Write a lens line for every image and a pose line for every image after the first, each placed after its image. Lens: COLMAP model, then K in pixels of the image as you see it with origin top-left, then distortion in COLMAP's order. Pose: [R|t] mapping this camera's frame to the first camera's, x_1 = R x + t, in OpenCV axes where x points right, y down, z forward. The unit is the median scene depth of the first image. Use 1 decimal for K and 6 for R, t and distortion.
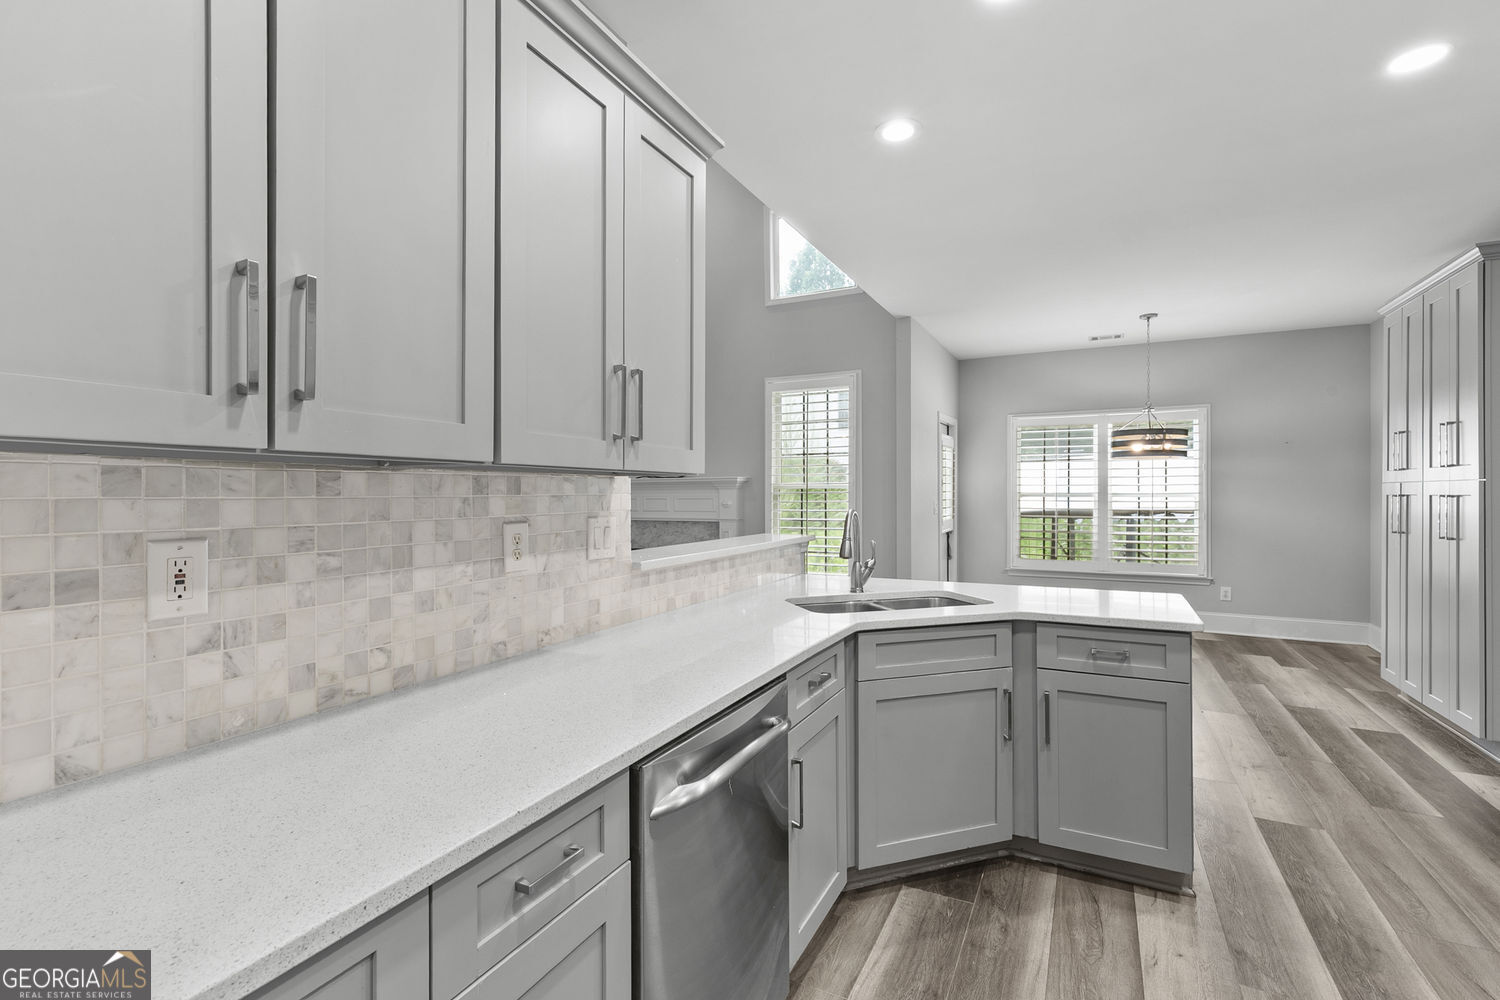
lens RADIAL K [[672.9, 0, 754.1], [0, 672.9, 493.5], [0, 0, 1]] dist [0.010049, -0.002654]
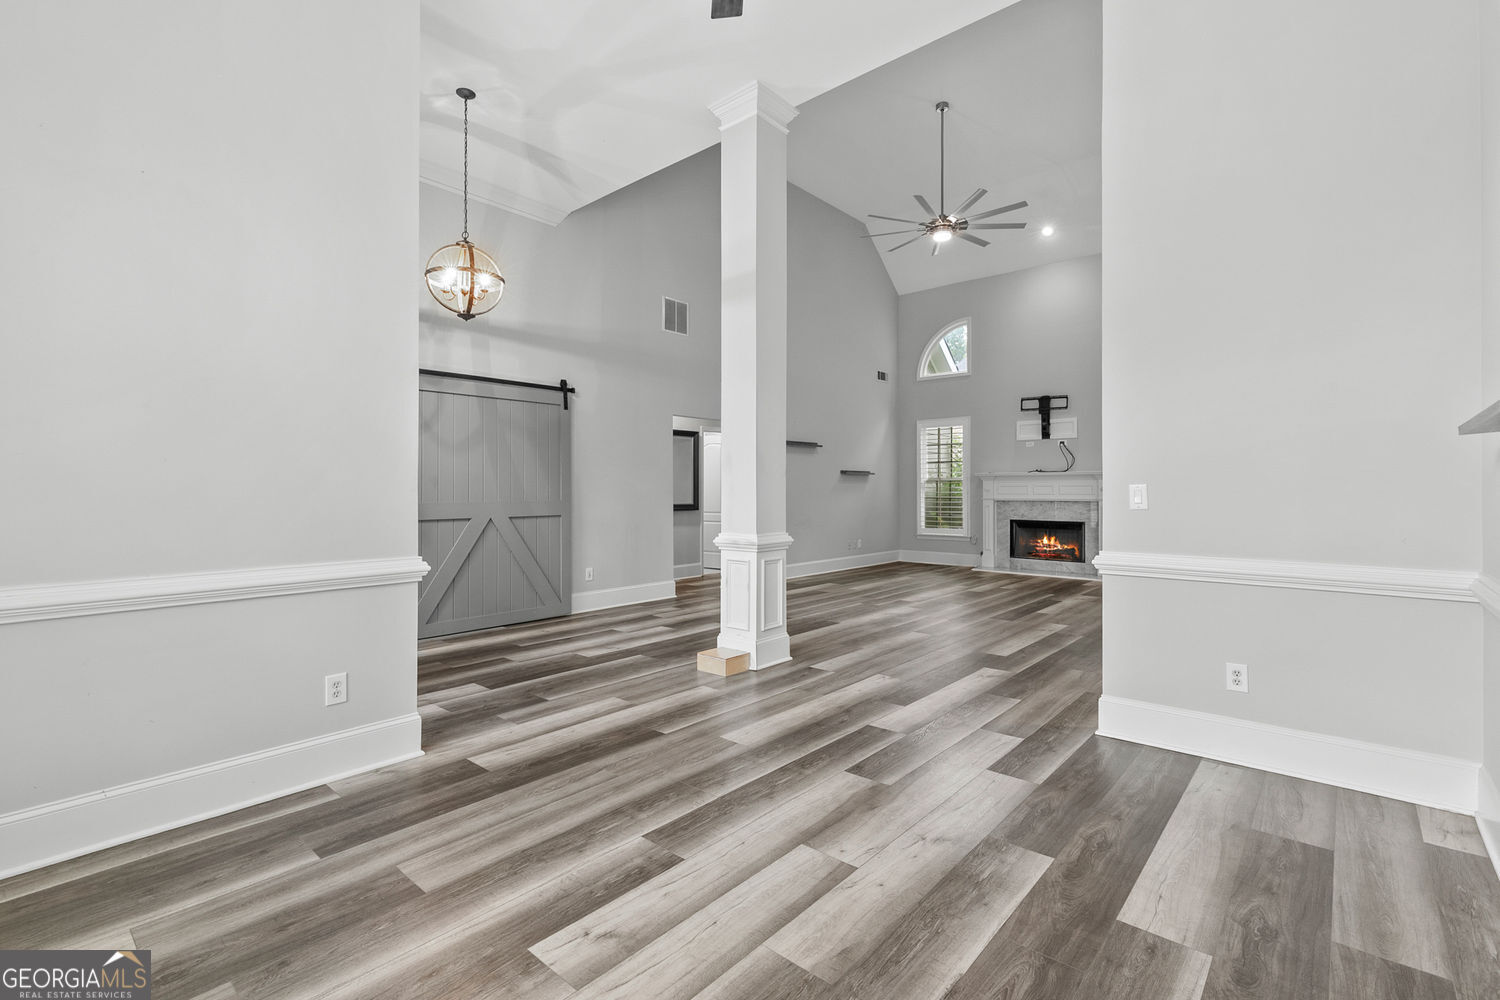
lens RADIAL K [[672.9, 0, 751.9], [0, 672.9, 481.6], [0, 0, 1]] dist [0.010049, -0.002654]
pose [[0.968898, -0.001493, -0.247457, -0.978913], [-0.001233, 0.999940, -0.010860, 0.037069], [0.247458, 0.010828, 0.968838, -1.488218]]
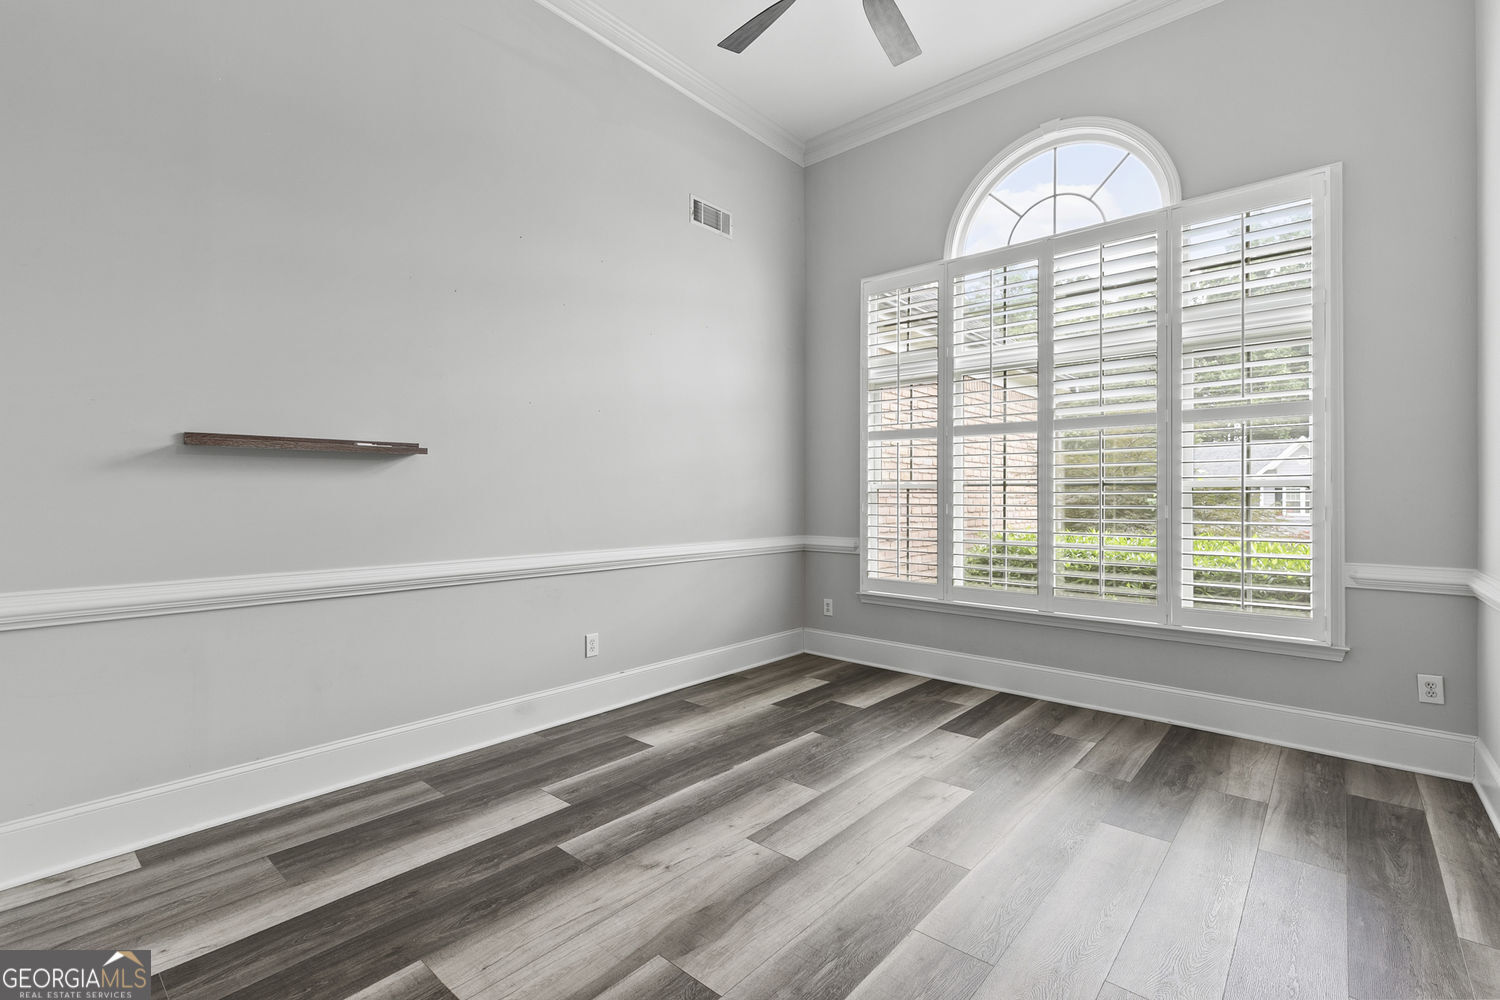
lens RADIAL K [[672.9, 0, 749.3], [0, 672.9, 497.3], [0, 0, 1]] dist [0.010049, -0.002654]
pose [[-0.968596, 0.001654, 0.248633, -1.273818], [0.002072, 0.999997, 0.001418, 0.038662], [-0.248630, 0.001889, -0.968597, 0.141836]]
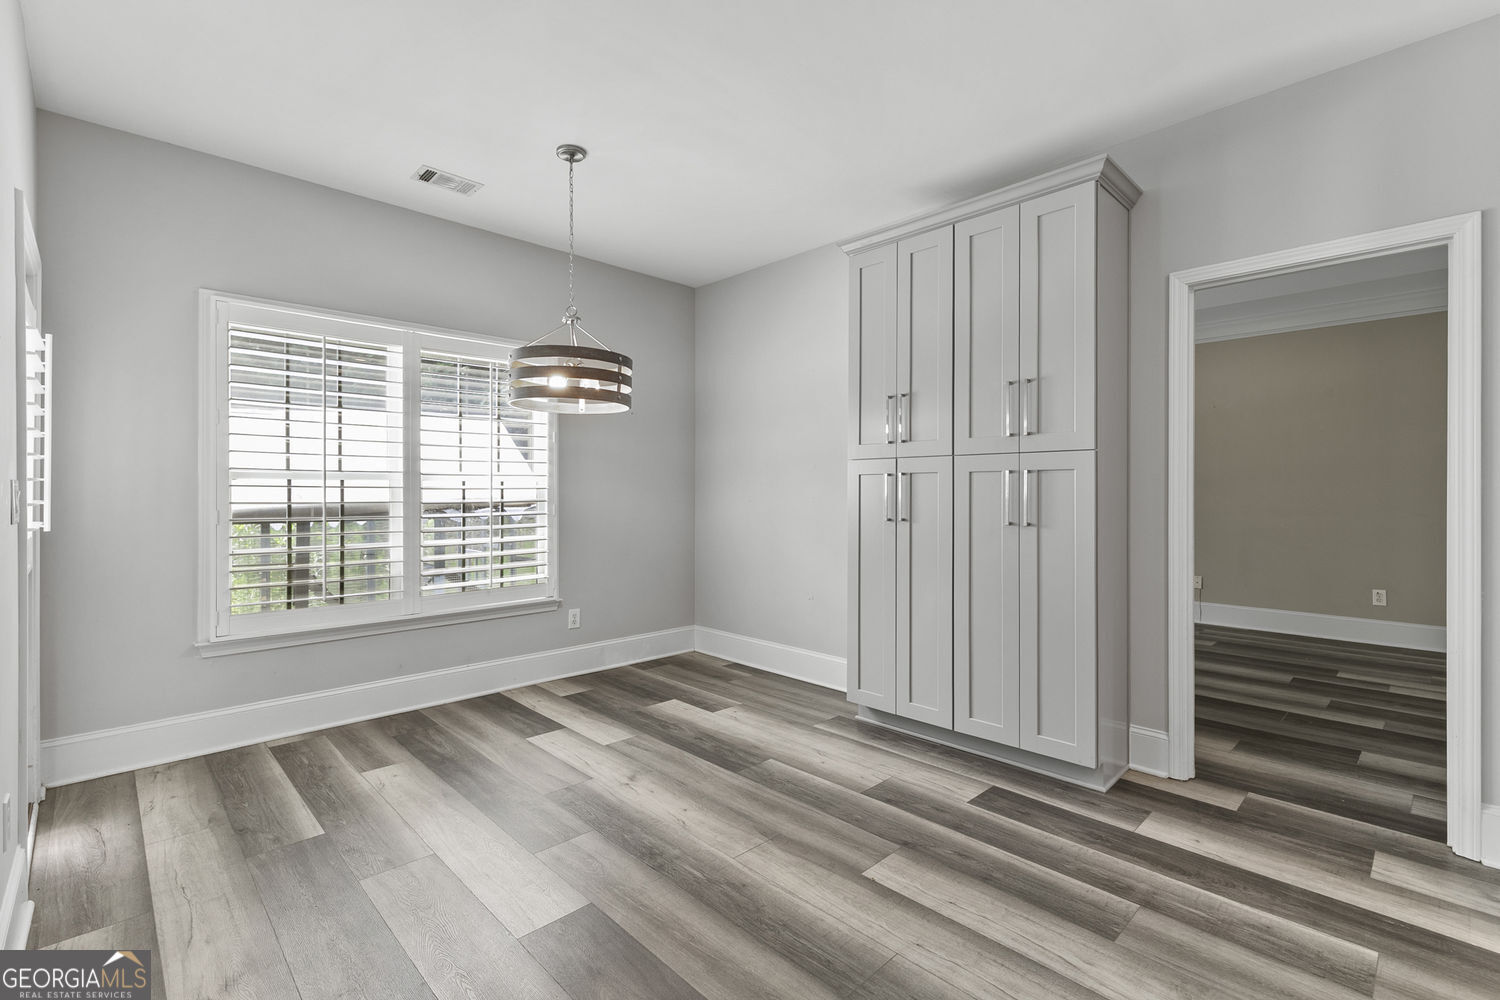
lens RADIAL K [[672.9, 0, 756.7], [0, 672.9, 492.3], [0, 0, 1]] dist [0.010049, -0.002654]
pose [[0.324258, -0.000029, 0.945969, 0.210004], [0.000099, 1.000000, -0.000004, 0.037357], [-0.945969, 0.000095, 0.324258, 1.346440]]
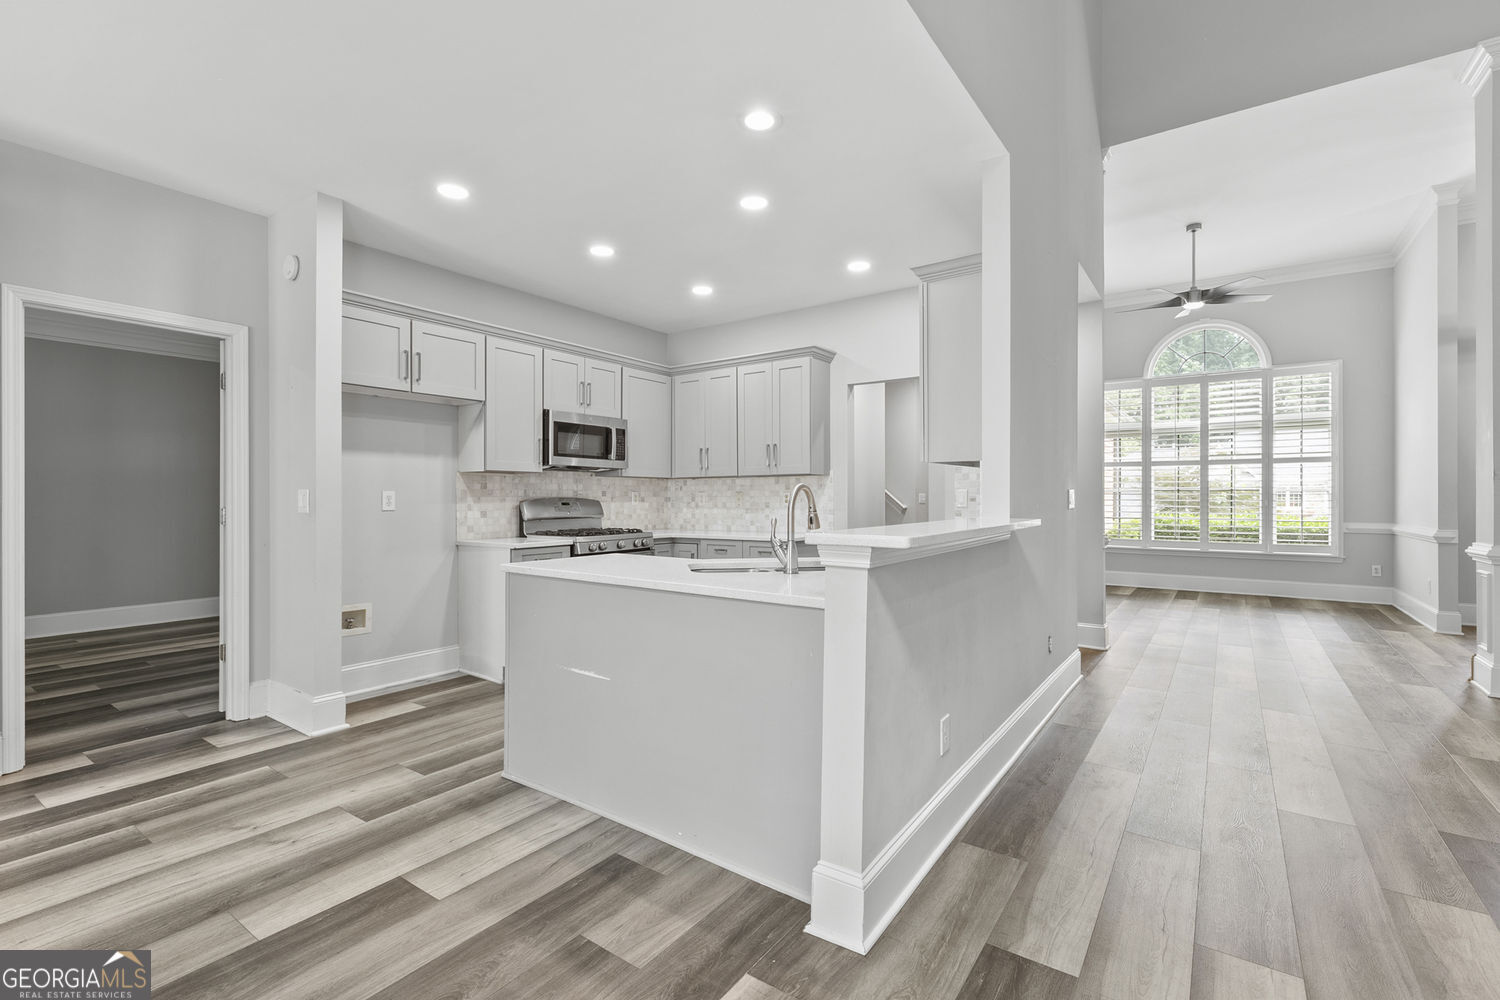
lens RADIAL K [[672.9, 0, 749.6], [0, 672.9, 495.8], [0, 0, 1]] dist [0.010049, -0.002654]
pose [[-0.988671, 0.002228, 0.150080, 0.072239], [0.002026, 0.999997, -0.001501, 0.039898], [-0.150083, -0.001180, -0.988673, 1.964433]]
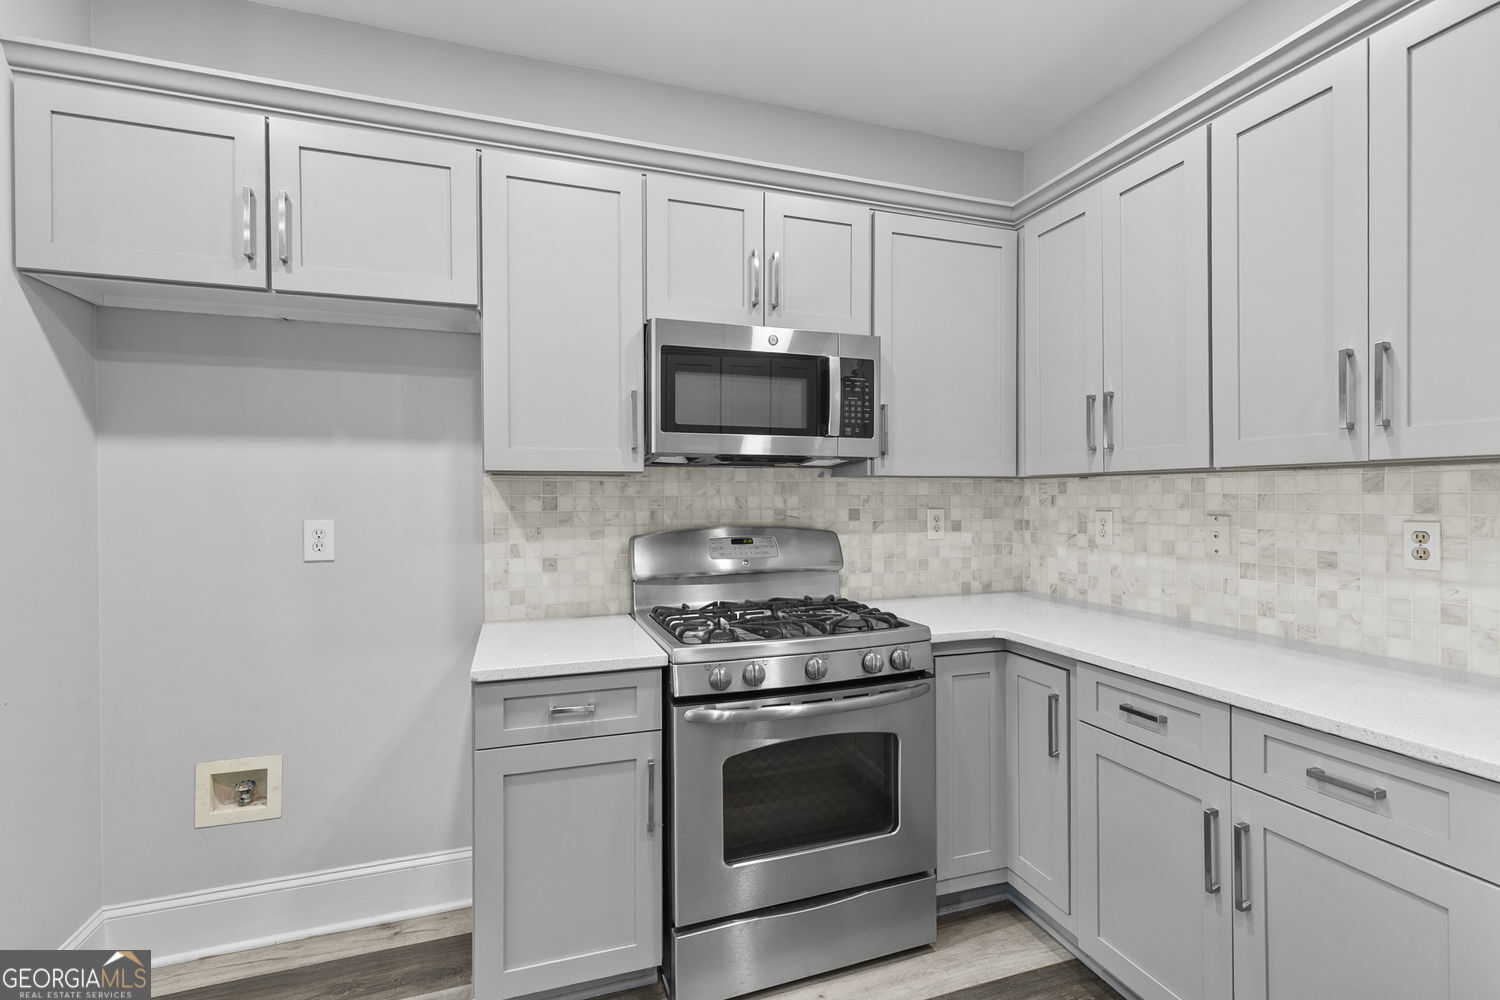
lens RADIAL K [[672.9, 0, 750.8], [0, 672.9, 496.7], [0, 0, 1]] dist [0.010049, -0.002654]
pose [[-0.715112, 0.001649, 0.699008, 0.273212], [0.005170, 0.999982, 0.002931, -0.000024], [-0.698991, 0.005710, -0.715108, 0.747655]]
